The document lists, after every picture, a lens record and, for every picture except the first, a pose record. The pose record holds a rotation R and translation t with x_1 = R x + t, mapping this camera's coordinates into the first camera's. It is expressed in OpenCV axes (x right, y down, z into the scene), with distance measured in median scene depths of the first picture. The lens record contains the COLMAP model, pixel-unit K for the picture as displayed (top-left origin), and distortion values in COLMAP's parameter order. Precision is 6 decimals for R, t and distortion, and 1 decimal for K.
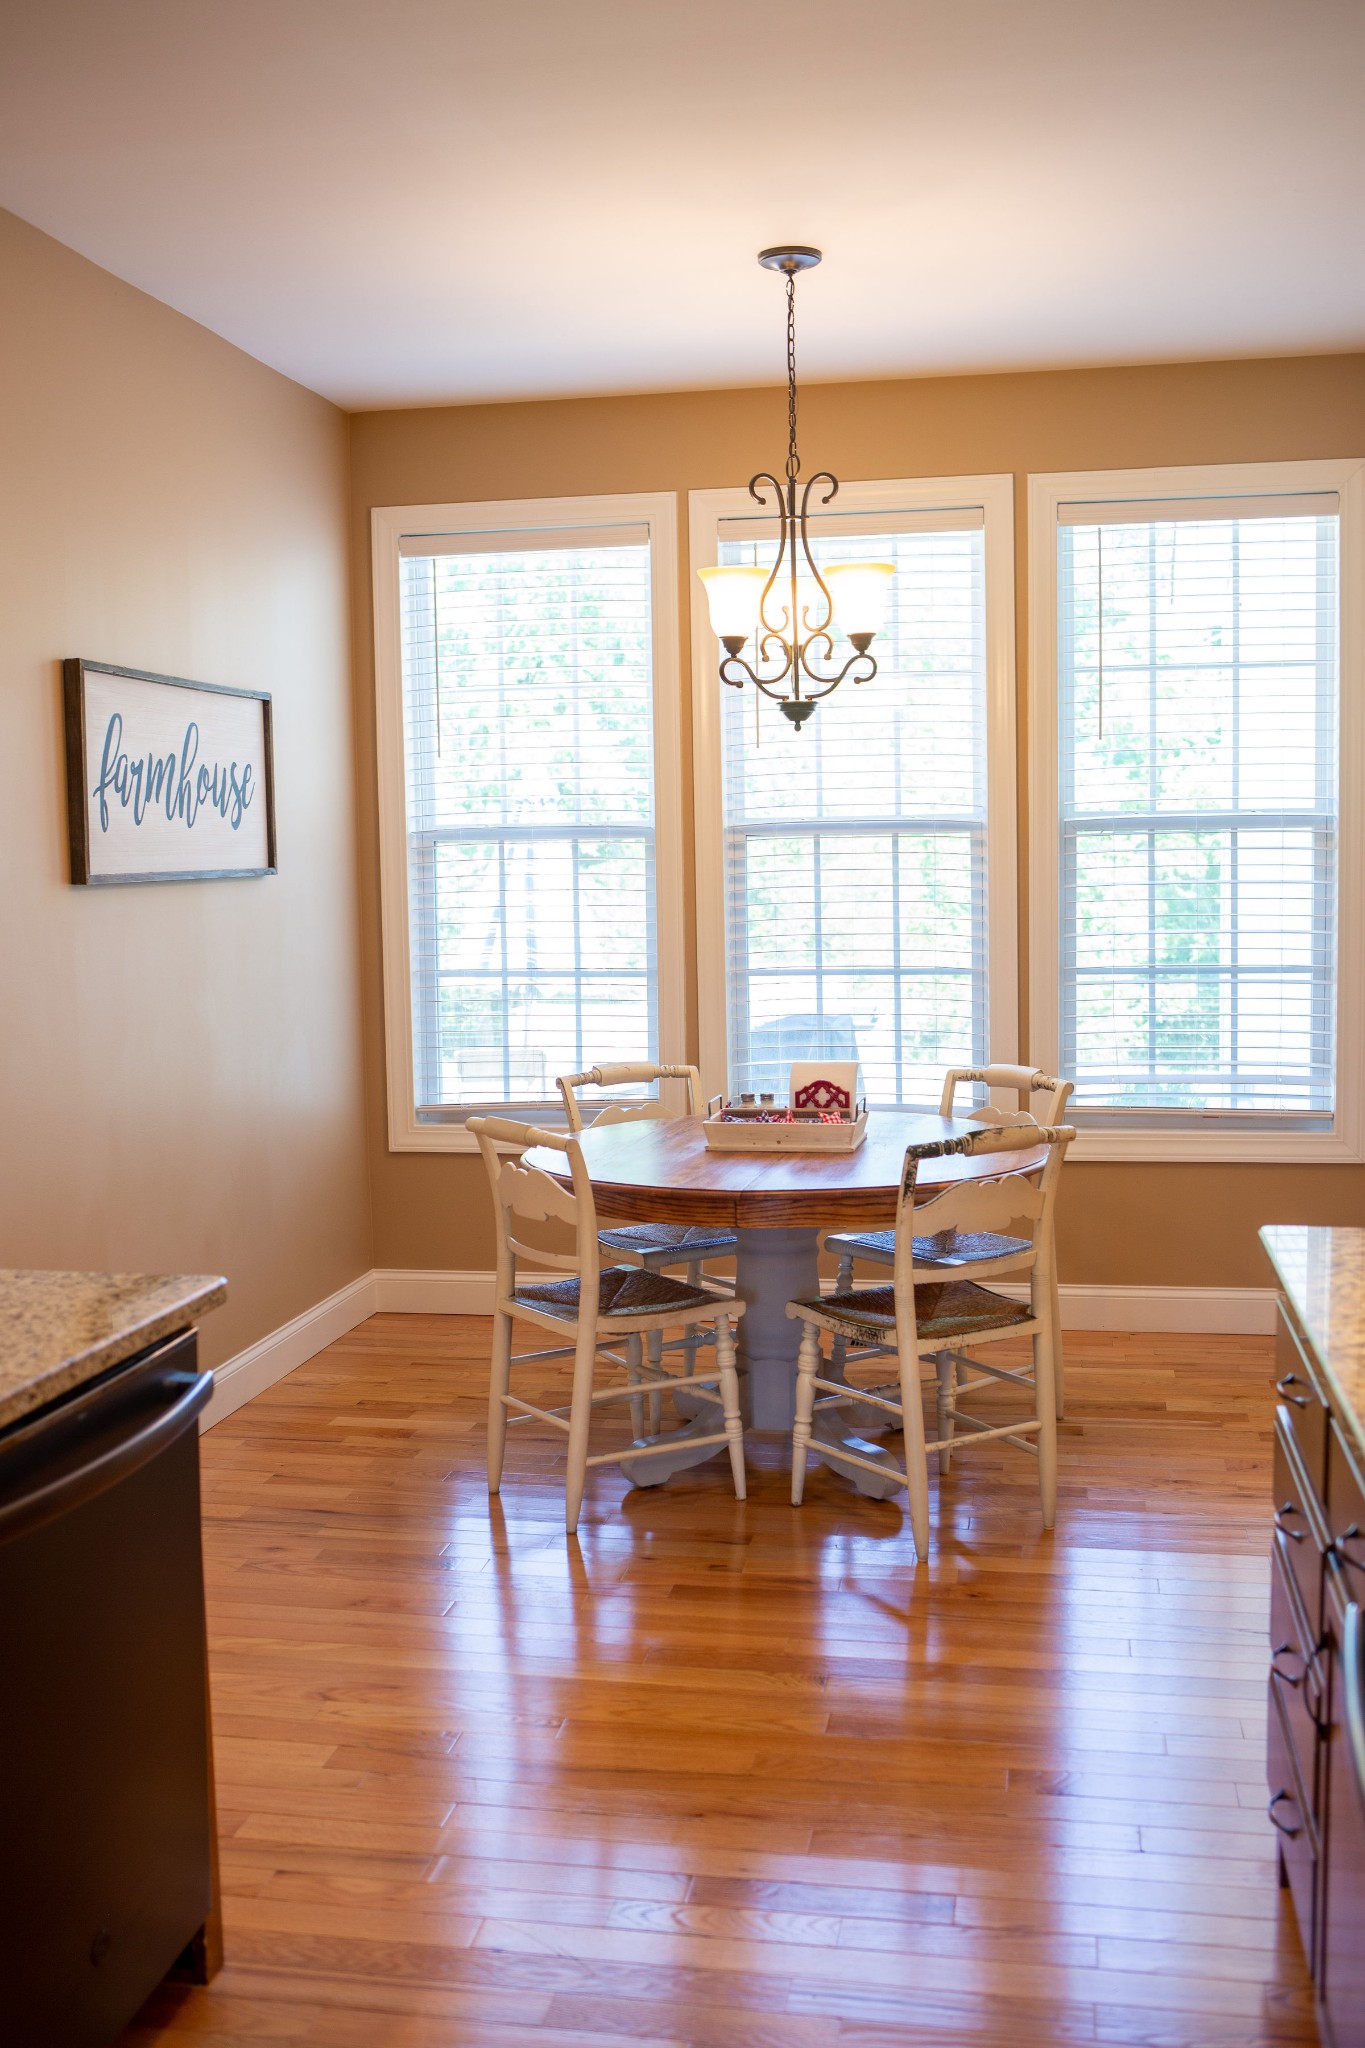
lens RADIAL K [[1956.5, 0, 700.1], [0, 1956.5, 1007.1], [0, 0, 1]] dist [-0.062388, 0.000000]
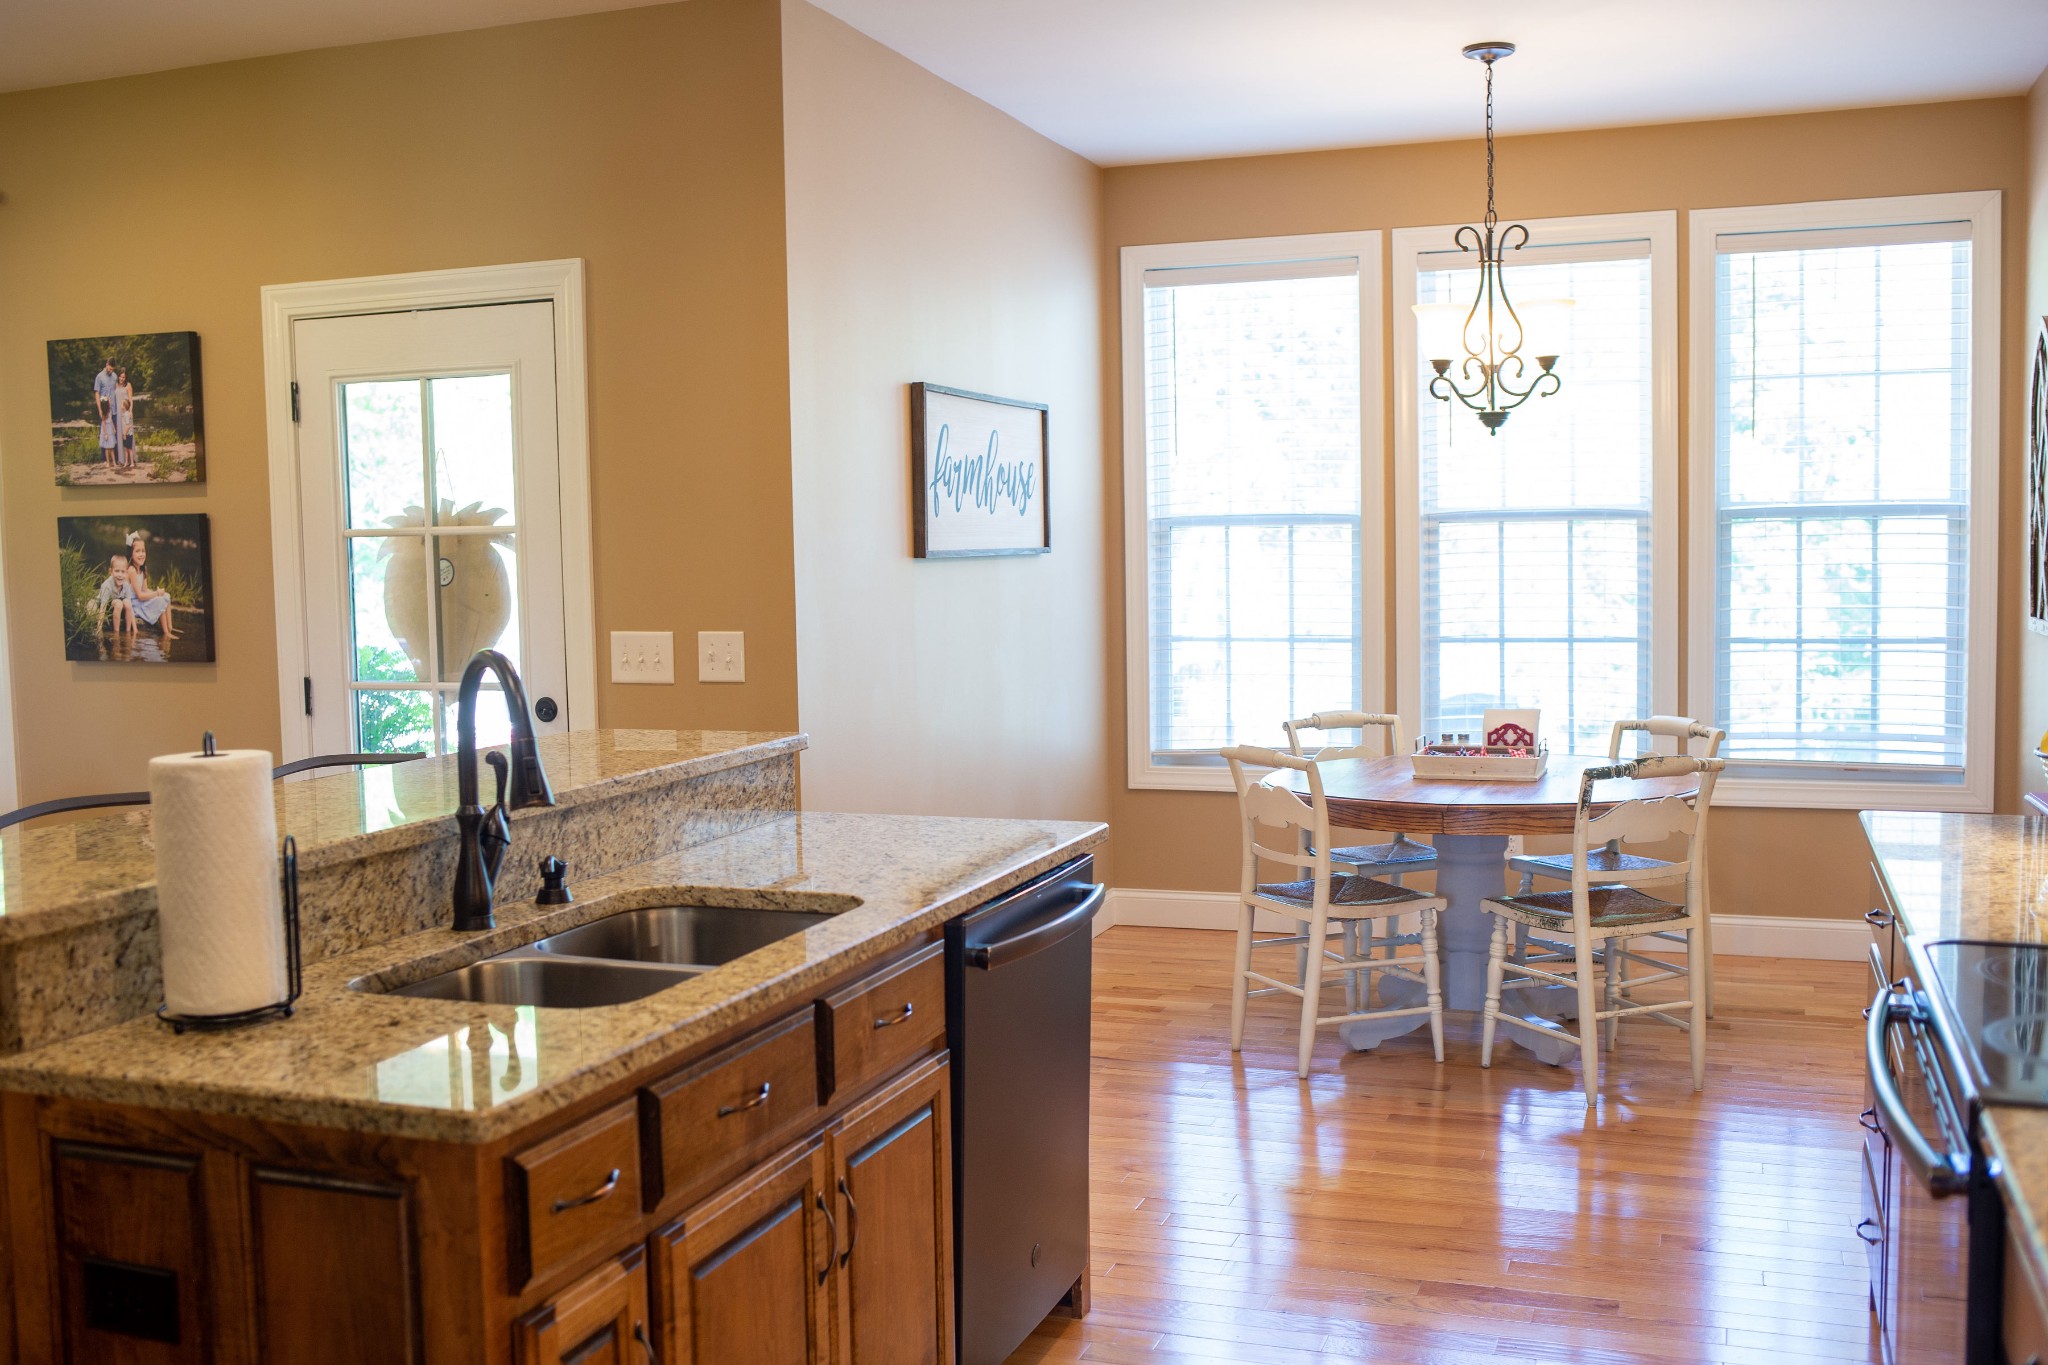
lens RADIAL K [[1956.5, 0, 1026.1], [0, 1956.5, 665.4], [0, 0, 1]] dist [-0.062388, 0.000000]
pose [[0.986368, 0.011828, -0.164127, -0.033571], [-0.014433, 0.999788, -0.014686, 0.022253], [0.163918, 0.016854, 0.986330, -0.226537]]
